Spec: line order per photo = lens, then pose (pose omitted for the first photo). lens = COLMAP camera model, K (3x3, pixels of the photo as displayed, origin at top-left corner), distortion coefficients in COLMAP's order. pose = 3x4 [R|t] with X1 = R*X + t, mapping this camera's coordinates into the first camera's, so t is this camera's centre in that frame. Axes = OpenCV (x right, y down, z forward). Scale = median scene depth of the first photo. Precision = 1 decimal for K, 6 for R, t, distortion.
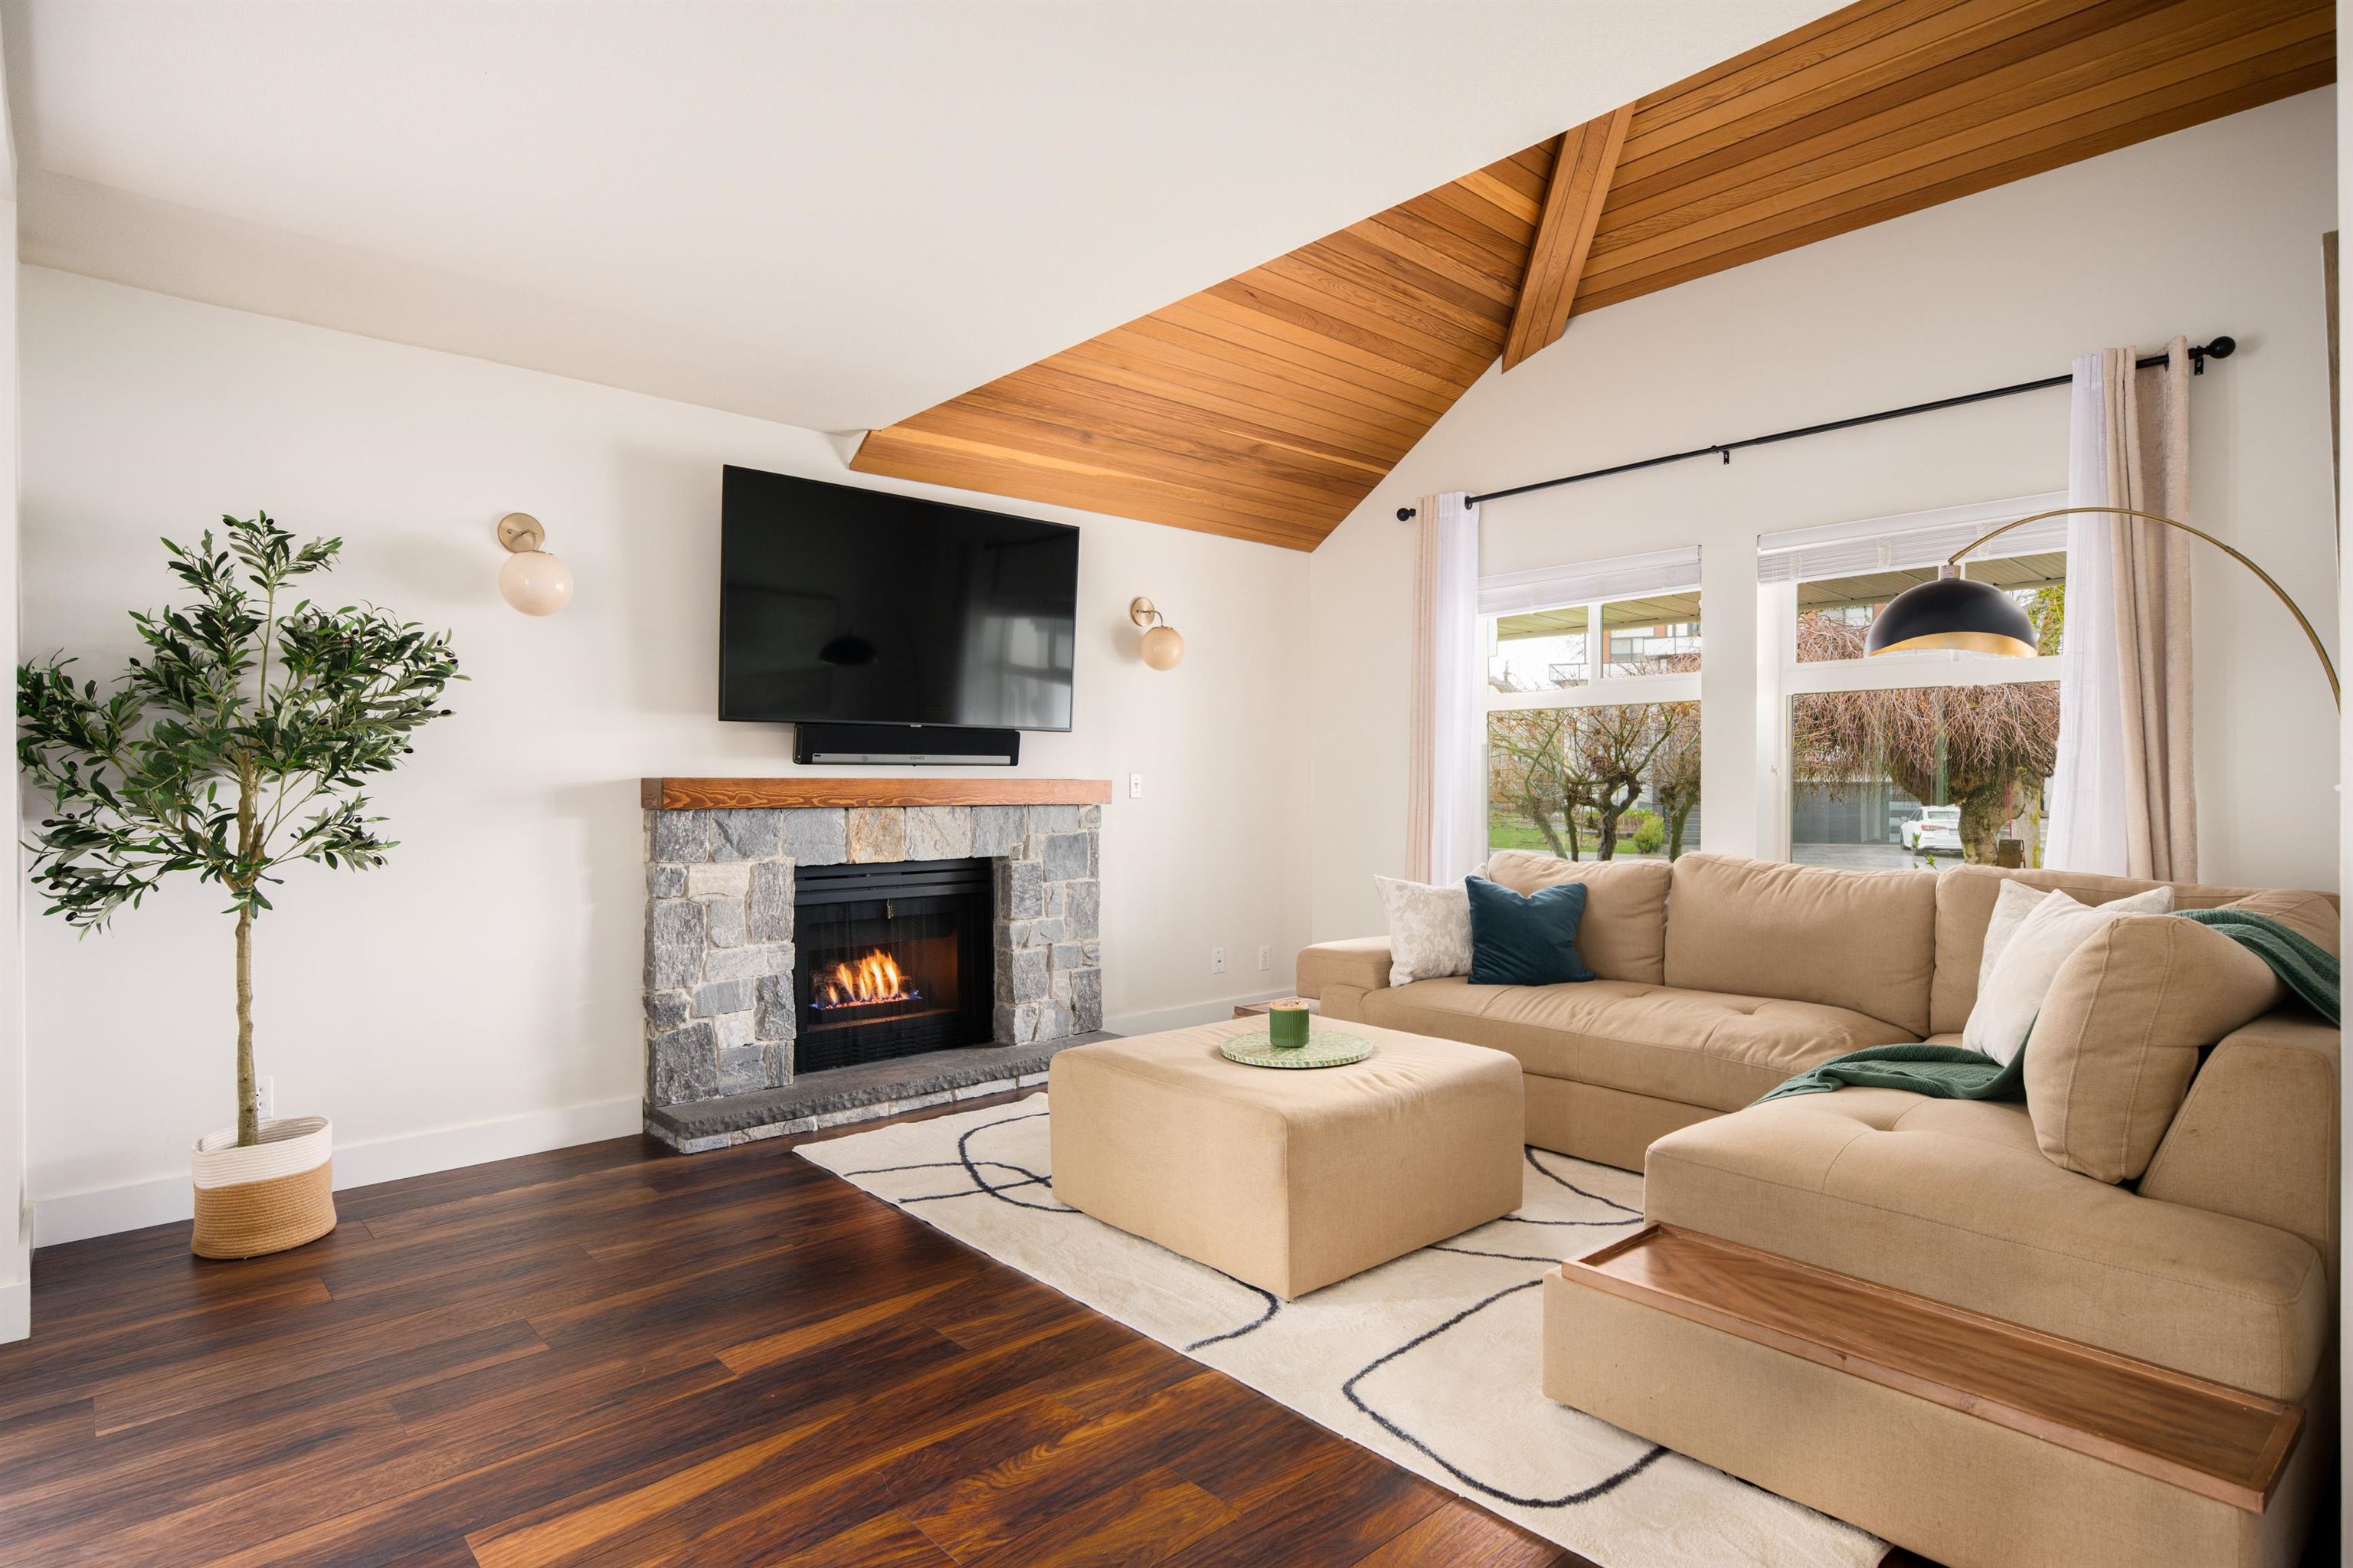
lens RADIAL K [[1226.2, 0, 1190.6], [0, 1226.2, 783.3], [0, 0, 1]] dist [0.002454, 0.000915]
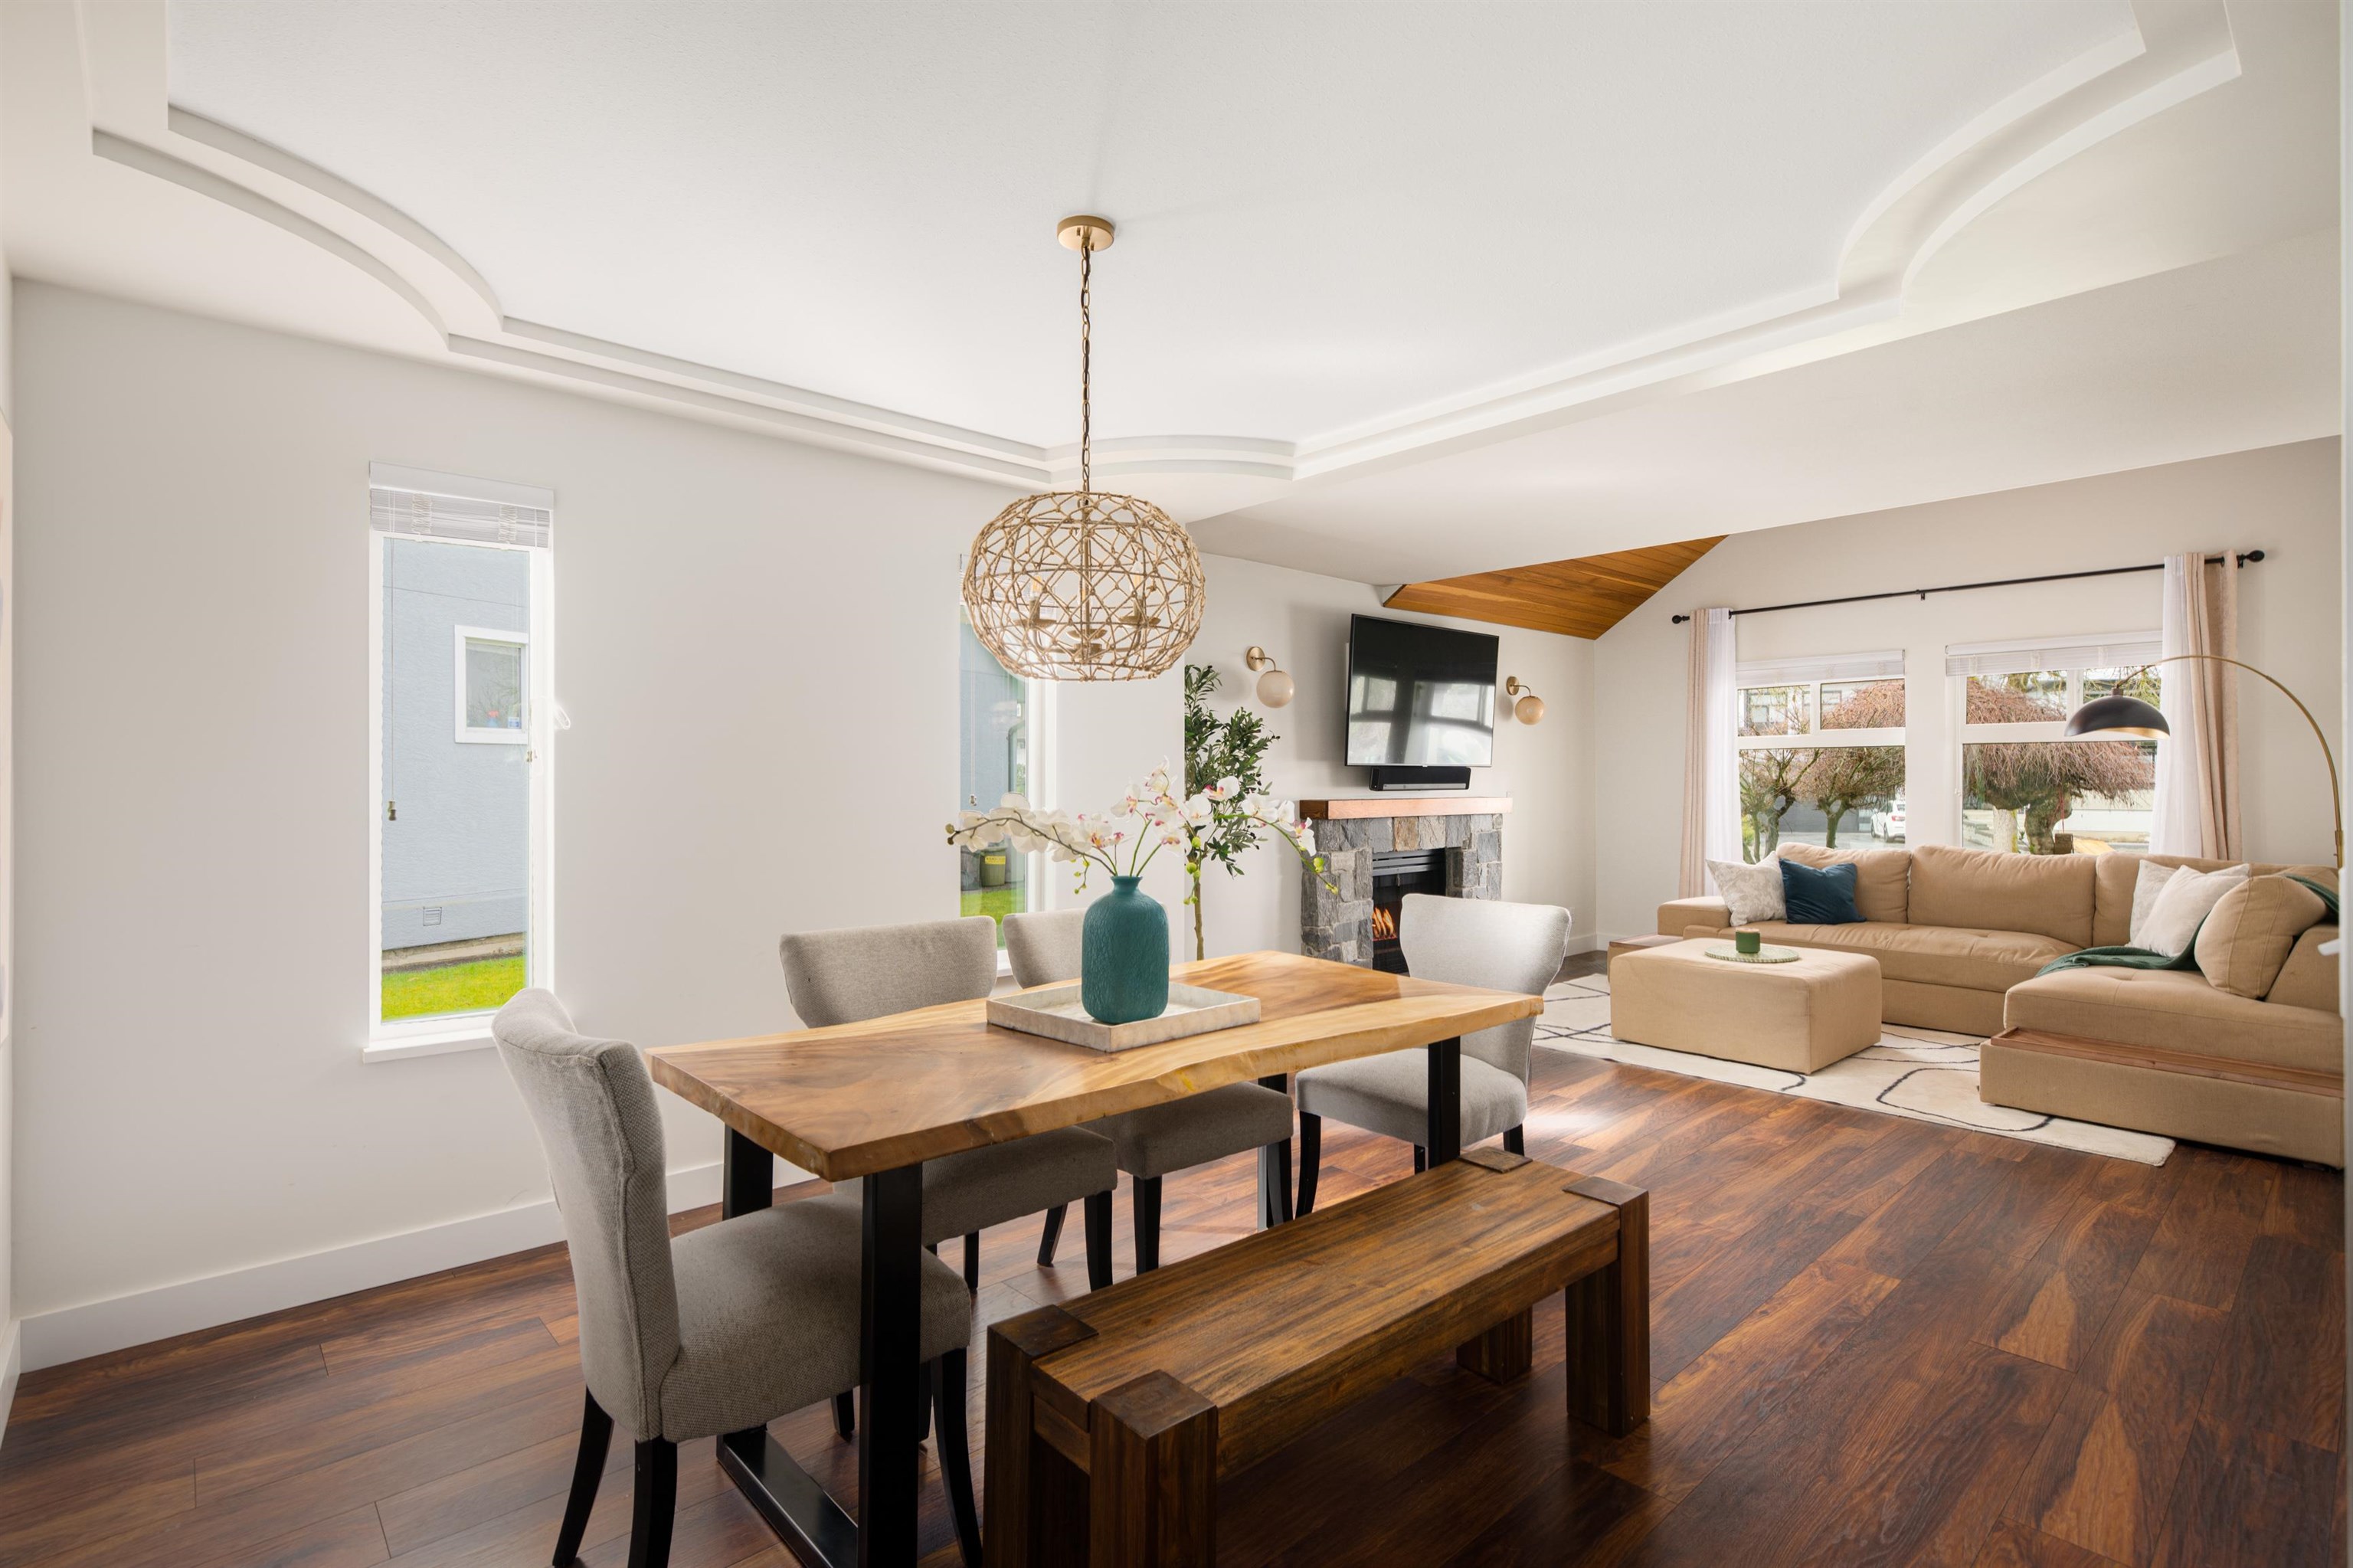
lens RADIAL K [[1107.6, 0, 1191.3], [0, 1107.6, 768.9], [0, 0, 1]] dist [0.001502, 0.000312]
pose [[0.999981, -0.001007, -0.006113, -0.580280], [0.000960, 0.999969, -0.007801, -0.035342], [0.006121, 0.007795, 0.999951, -0.508480]]
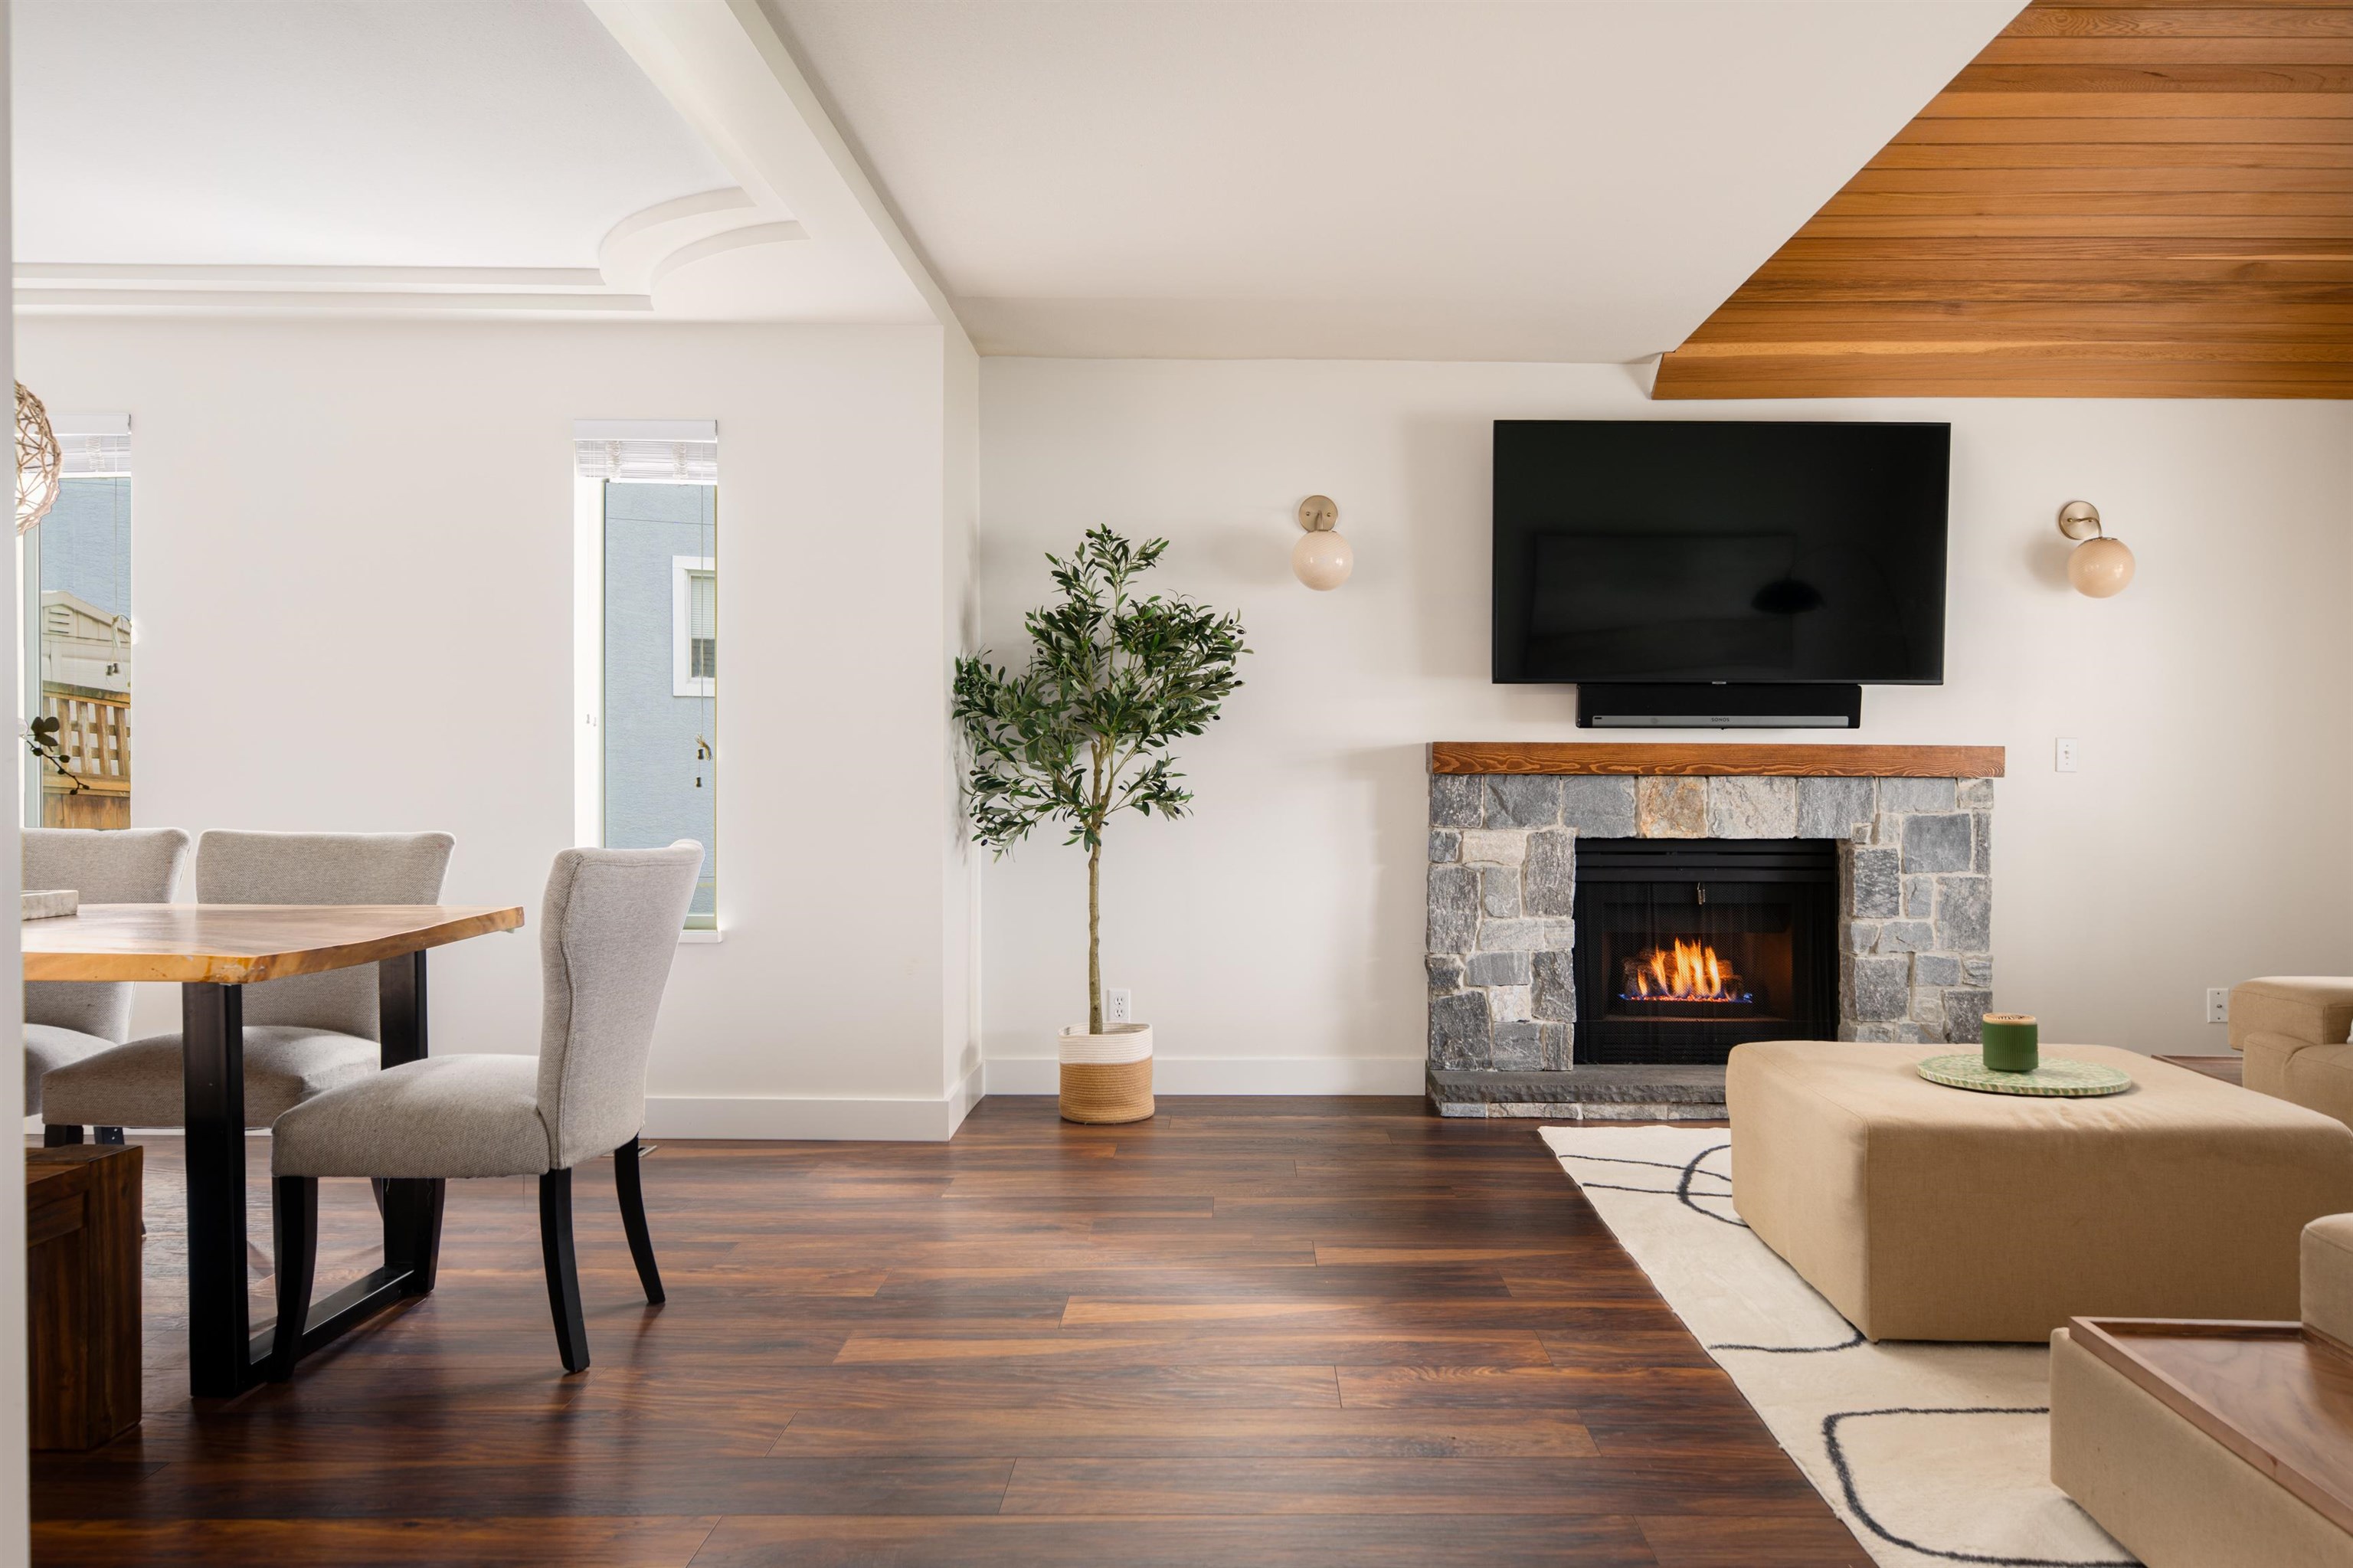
lens RADIAL K [[1588.9, 0, 1244.9], [0, 1588.9, 784.9], [0, 0, 1]] dist [-0.018394, 0.003578]
pose [[0.736076, 0.007065, -0.676862, 0.320588], [-0.004725, 0.999975, 0.005299, 0.023472], [0.676882, -0.000702, 0.736091, -0.059283]]
